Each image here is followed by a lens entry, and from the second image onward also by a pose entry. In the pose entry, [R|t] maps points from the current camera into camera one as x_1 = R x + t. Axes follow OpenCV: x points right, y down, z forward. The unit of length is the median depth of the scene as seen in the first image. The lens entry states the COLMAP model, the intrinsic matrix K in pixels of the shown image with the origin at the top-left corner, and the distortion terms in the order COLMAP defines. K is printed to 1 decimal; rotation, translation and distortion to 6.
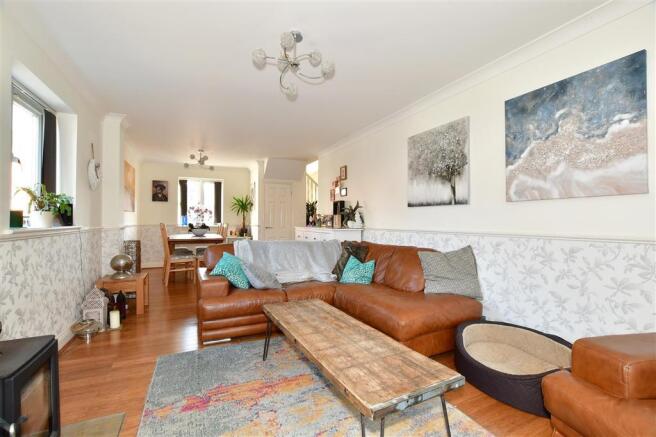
lens RADIAL K [[289.3, 0, 328.0], [0, 289.3, 220.8], [0, 0, 1]] dist [-0.036318, 0.005817]
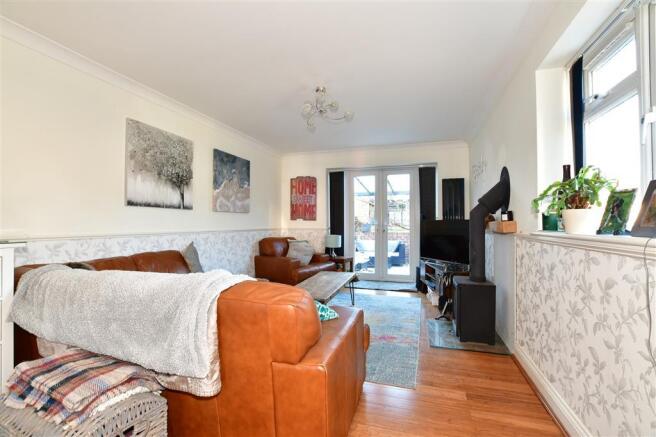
lens RADIAL K [[289.3, 0, 328.0], [0, 289.3, 220.8], [0, 0, 1]] dist [-0.036318, 0.005817]
pose [[-0.723386, 0.003731, 0.690433, -0.889758], [-0.001394, 0.999975, -0.006863, -0.000955], [-0.690442, -0.005927, -0.723364, 1.600712]]
